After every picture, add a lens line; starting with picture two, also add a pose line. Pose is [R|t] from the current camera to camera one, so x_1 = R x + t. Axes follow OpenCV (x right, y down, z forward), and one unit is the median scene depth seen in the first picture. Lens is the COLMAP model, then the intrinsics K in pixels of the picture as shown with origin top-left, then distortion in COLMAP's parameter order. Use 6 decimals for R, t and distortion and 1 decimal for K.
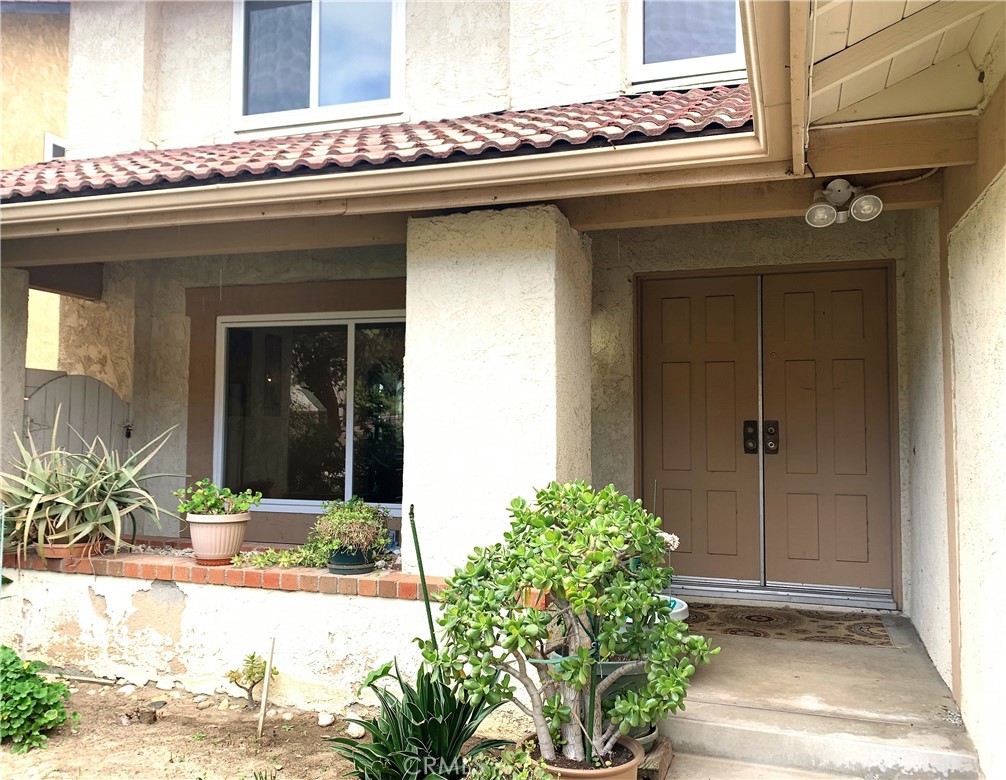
lens RADIAL K [[816.2, 0, 503.0], [0, 816.2, 390.0], [0, 0, 1]] dist [0.006898, 0.003931]
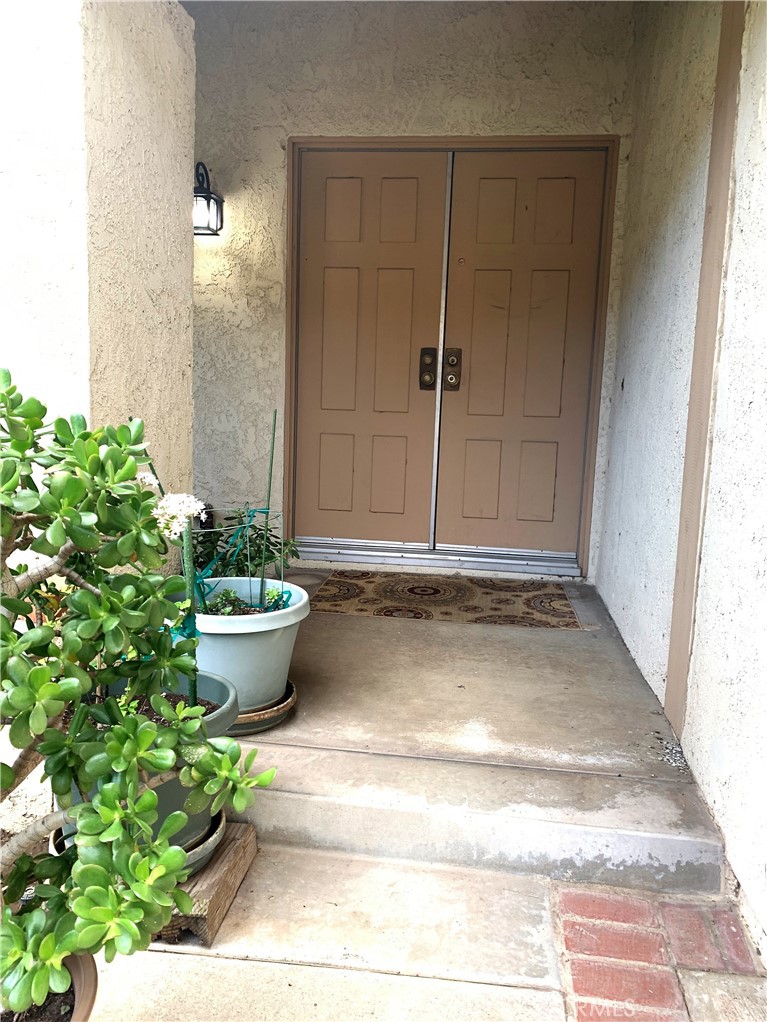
lens RADIAL K [[807.3, 0, 383.5], [0, 807.3, 511.0], [0, 0, 1]] dist [0.090487, -0.182382]
pose [[0.974311, -0.004970, 0.225152, 0.121641], [-0.041244, 0.978910, 0.200084, 0.055388], [-0.221398, -0.204230, 0.953558, 0.335253]]
